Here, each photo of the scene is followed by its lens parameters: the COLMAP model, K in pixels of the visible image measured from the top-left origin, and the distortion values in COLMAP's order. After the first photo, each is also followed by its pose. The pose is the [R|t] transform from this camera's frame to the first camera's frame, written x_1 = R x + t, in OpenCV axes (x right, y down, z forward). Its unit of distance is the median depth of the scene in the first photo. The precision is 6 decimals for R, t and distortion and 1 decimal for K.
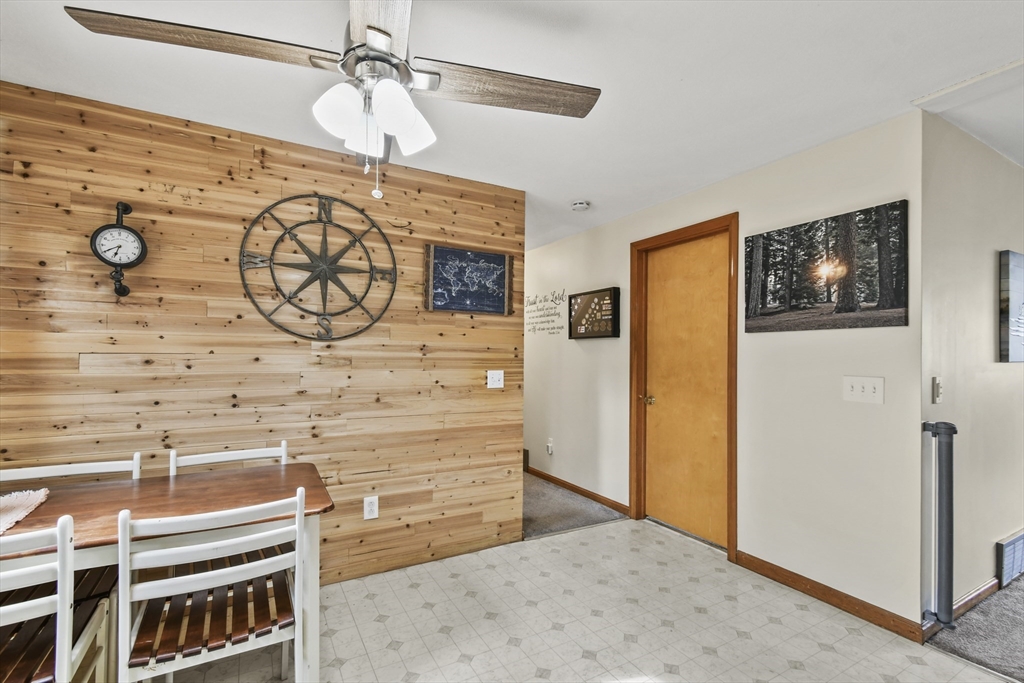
lens RADIAL K [[460.5, 0, 517.9], [0, 460.5, 355.8], [0, 0, 1]] dist [0.006972, -0.004136]
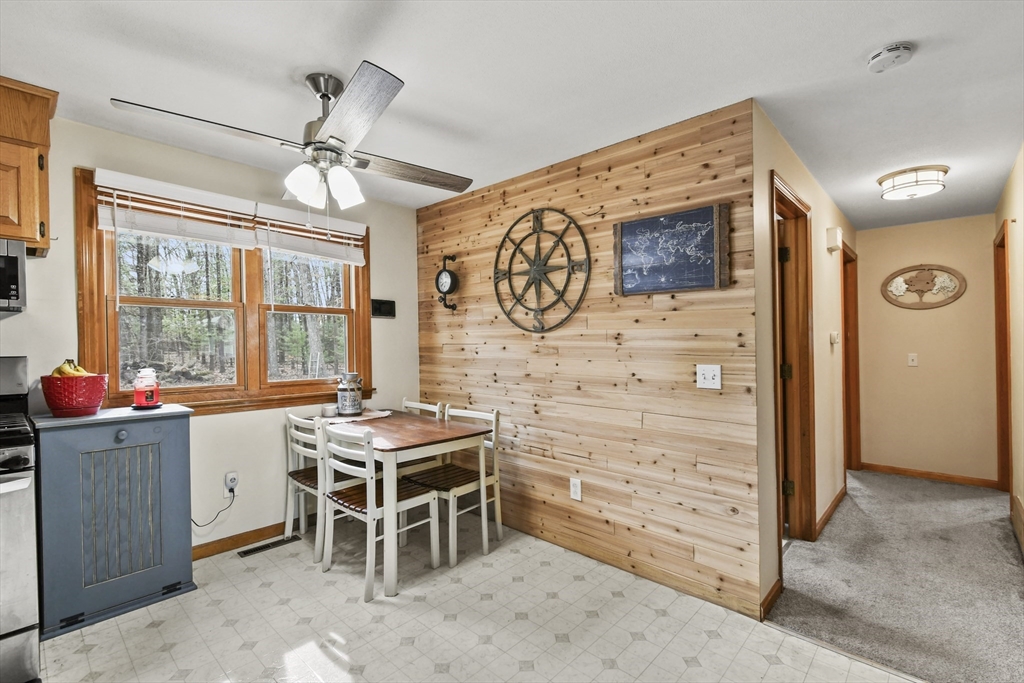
lens RADIAL K [[460.5, 0, 516.6], [0, 460.5, 349.5], [0, 0, 1]] dist [0.006972, -0.004136]
pose [[0.305581, 0.009113, -0.952123, 0.705997], [0.003131, 0.999939, 0.010576, -0.002251], [0.952161, -0.006213, 0.305534, 0.604116]]
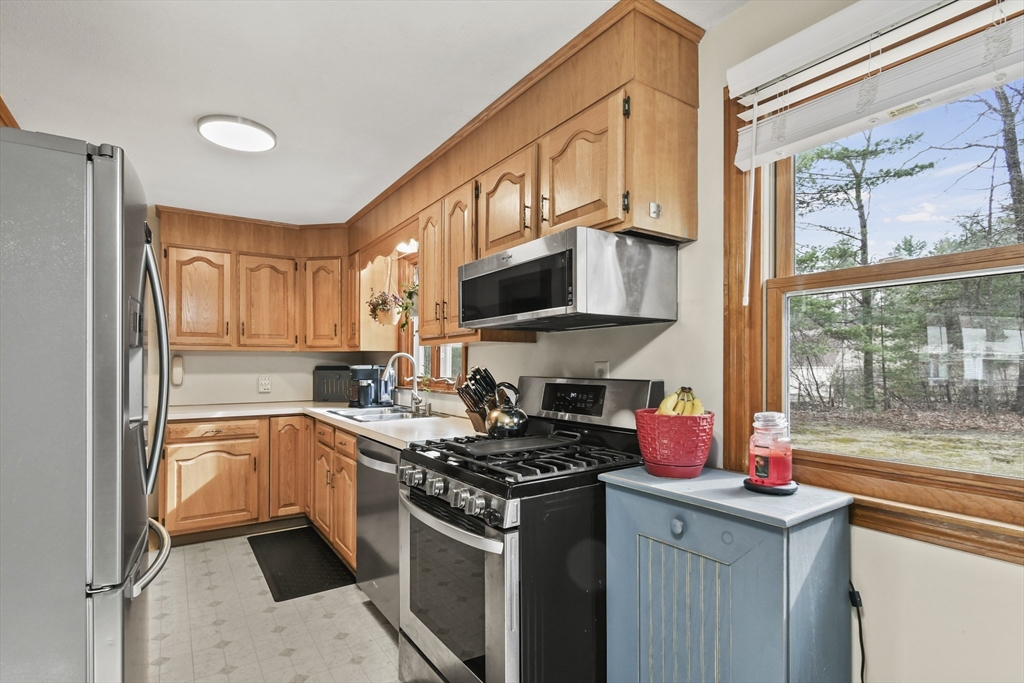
lens RADIAL K [[515.7, 0, 519.8], [0, 515.7, 360.8], [0, 0, 1]] dist [0.006086, 0.001763]
pose [[-0.997801, -0.009003, -0.065665, -0.149997], [-0.008571, 0.999940, -0.006858, -0.002792], [0.065723, -0.006280, -0.997818, 0.694301]]
